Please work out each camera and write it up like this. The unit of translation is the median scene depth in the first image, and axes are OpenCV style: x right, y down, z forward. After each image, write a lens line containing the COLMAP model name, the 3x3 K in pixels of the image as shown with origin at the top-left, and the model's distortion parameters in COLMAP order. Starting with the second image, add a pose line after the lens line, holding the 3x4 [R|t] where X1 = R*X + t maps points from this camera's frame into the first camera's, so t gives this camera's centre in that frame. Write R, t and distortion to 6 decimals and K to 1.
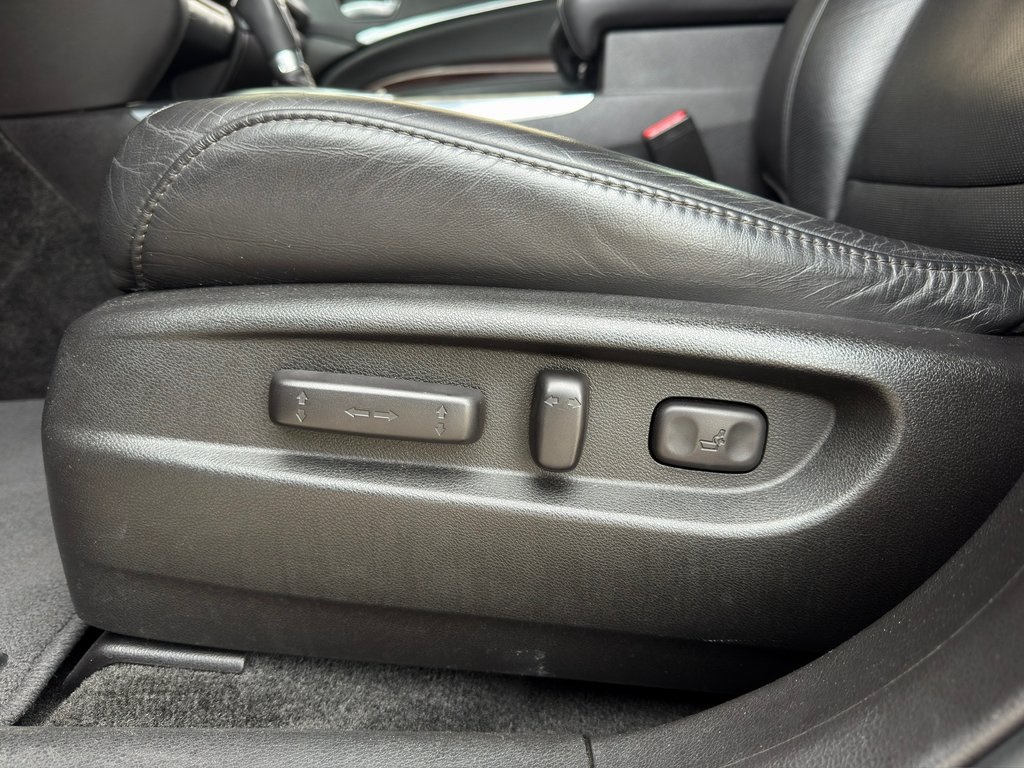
lens RADIAL K [[740.1, 0, 514.6], [0, 740.1, 385.8], [0, 0, 1]] dist [0.035071, -0.033897]
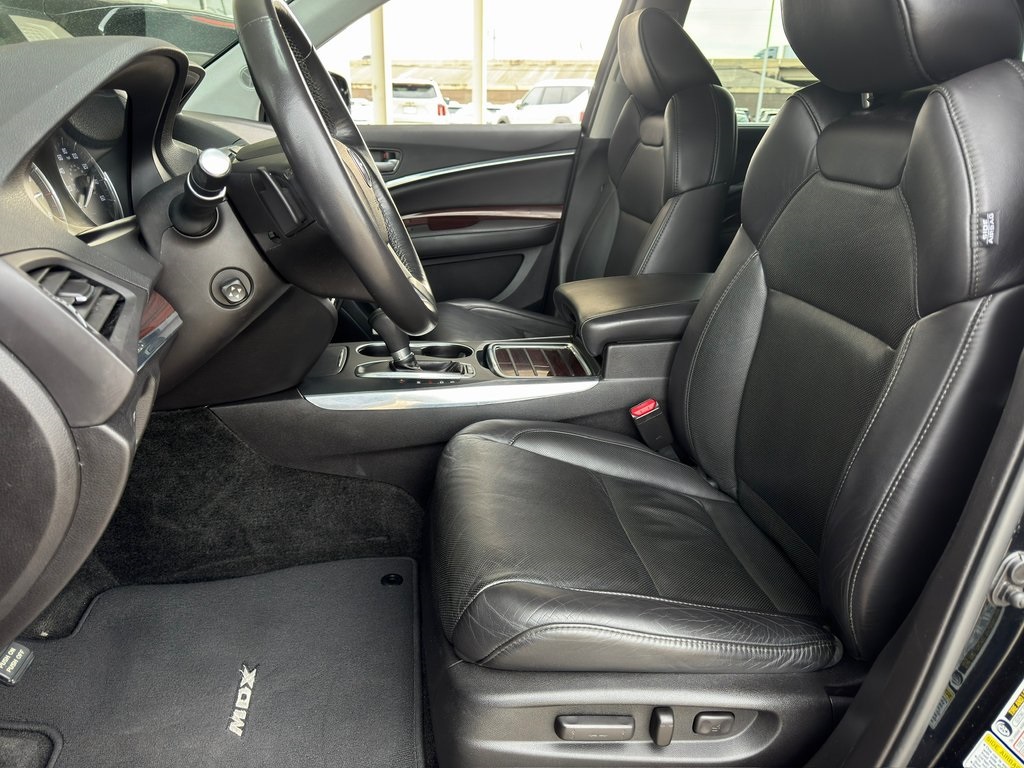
lens RADIAL K [[740.1, 0, 509.3], [0, 740.1, 382.6], [0, 0, 1]] dist [0.035071, -0.033897]
pose [[0.990267, -0.020328, 0.137688, -0.783398], [0.007656, 0.995735, 0.091943, -1.359793], [-0.138970, -0.089994, 0.986199, -1.381404]]
